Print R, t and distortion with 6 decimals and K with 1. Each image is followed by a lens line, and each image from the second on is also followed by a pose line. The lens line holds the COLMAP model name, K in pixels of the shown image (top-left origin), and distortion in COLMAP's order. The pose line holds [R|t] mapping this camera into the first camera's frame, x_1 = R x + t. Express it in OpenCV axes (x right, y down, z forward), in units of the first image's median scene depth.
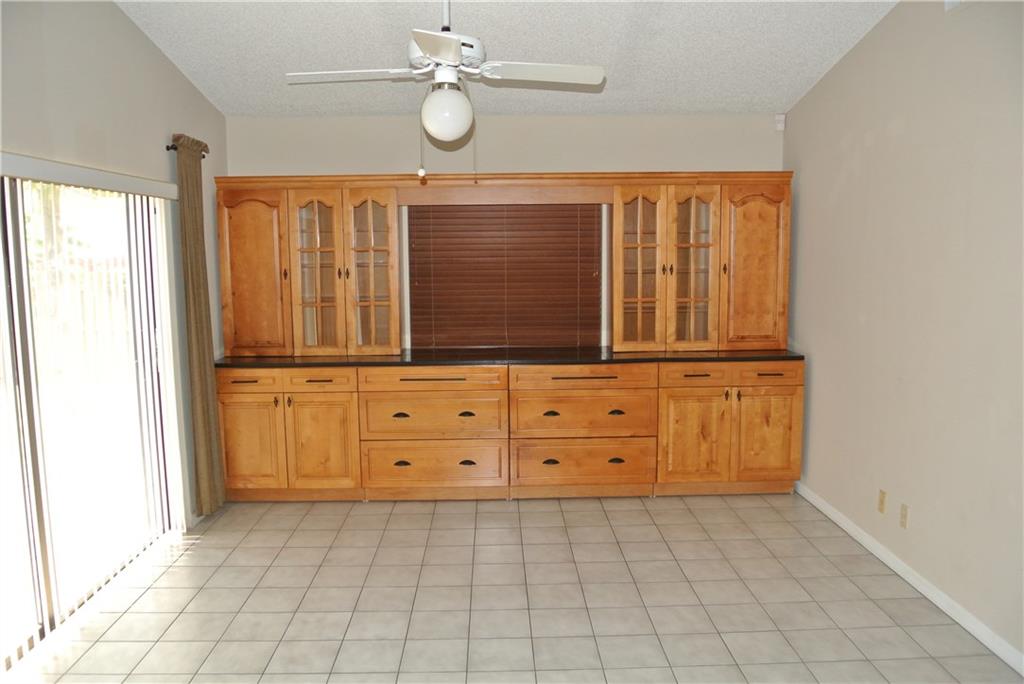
lens RADIAL K [[793.0, 0, 501.0], [0, 793.0, 343.4], [0, 0, 1]] dist [-0.084609, 0.033802]
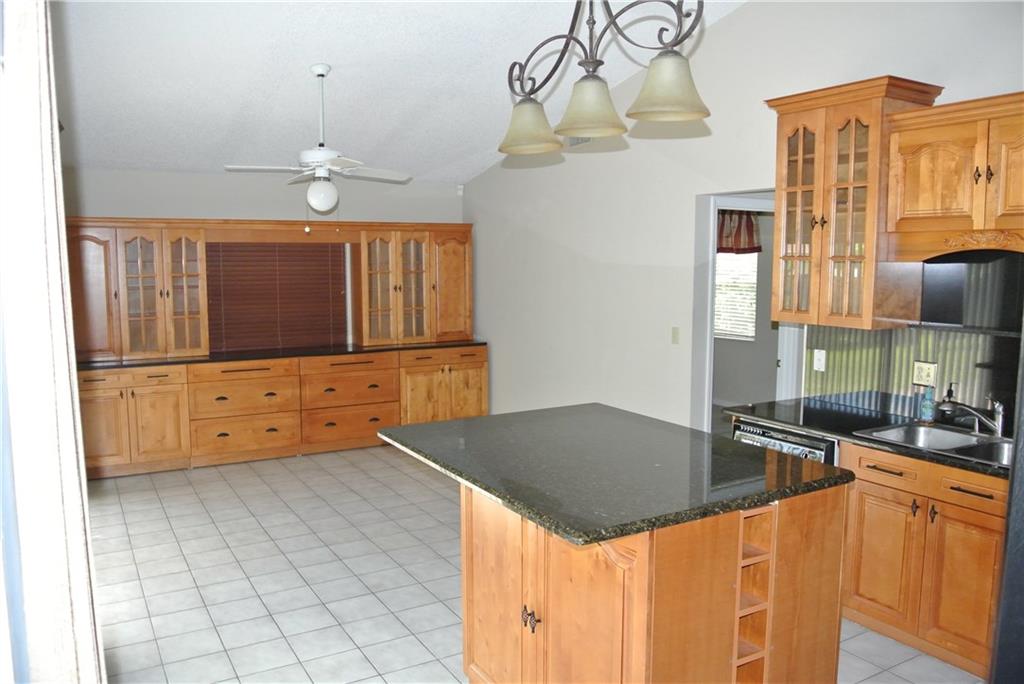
lens RADIAL K [[793.0, 0, 513.3], [0, 793.0, 341.5], [0, 0, 1]] dist [-0.084609, 0.033802]
pose [[0.870222, -0.039768, 0.491051, -0.336471], [0.054560, 0.998385, -0.015834, 0.041319], [-0.489629, 0.040571, 0.870987, -0.393811]]
